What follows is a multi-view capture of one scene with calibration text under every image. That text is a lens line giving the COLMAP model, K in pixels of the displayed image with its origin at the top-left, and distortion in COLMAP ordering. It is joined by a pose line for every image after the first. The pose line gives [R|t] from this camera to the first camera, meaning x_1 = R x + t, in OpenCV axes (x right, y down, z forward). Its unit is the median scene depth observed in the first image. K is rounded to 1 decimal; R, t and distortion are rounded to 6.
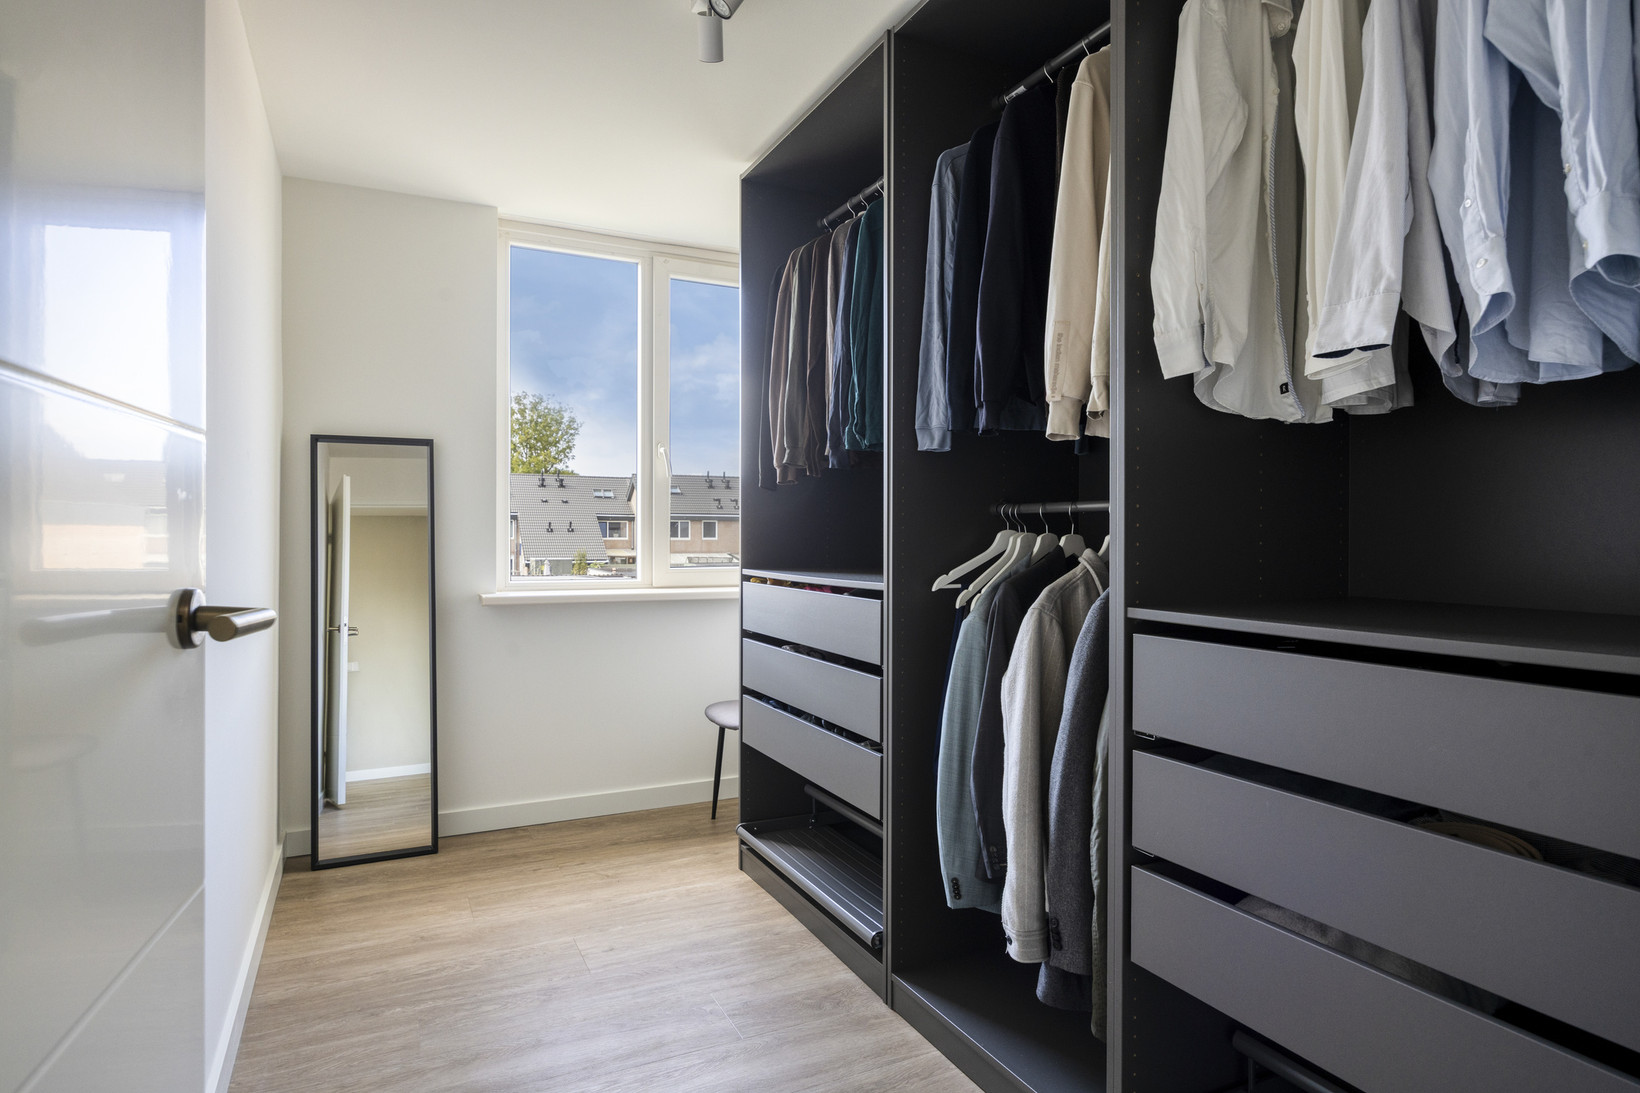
lens RADIAL K [[887.7, 0, 820.0], [0, 887.7, 540.7], [0, 0, 1]] dist [0.000334, -0.000850]
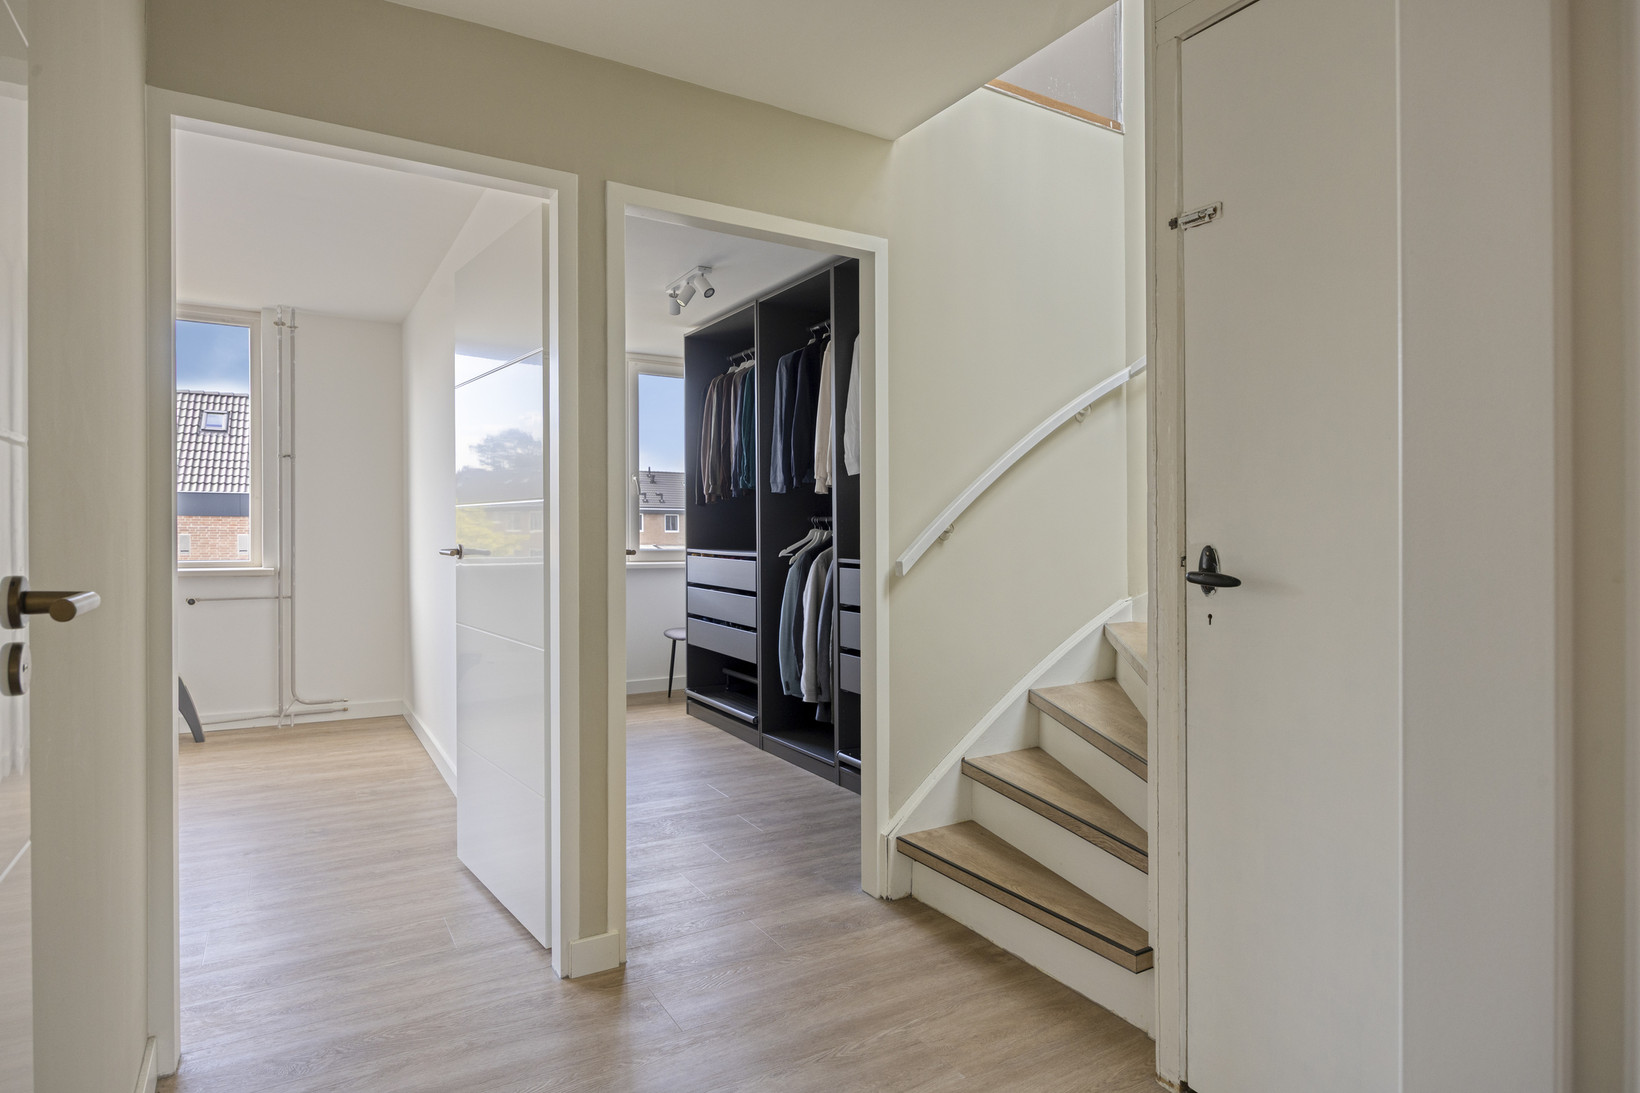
lens RADIAL K [[887.7, 0, 813.2], [0, 887.7, 549.6], [0, 0, 1]] dist [0.000334, -0.000850]
pose [[0.996961, -0.008531, 0.077428, 0.041076], [0.006835, 0.999732, 0.022140, -0.008145], [-0.077596, -0.021543, 0.996752, -1.154573]]
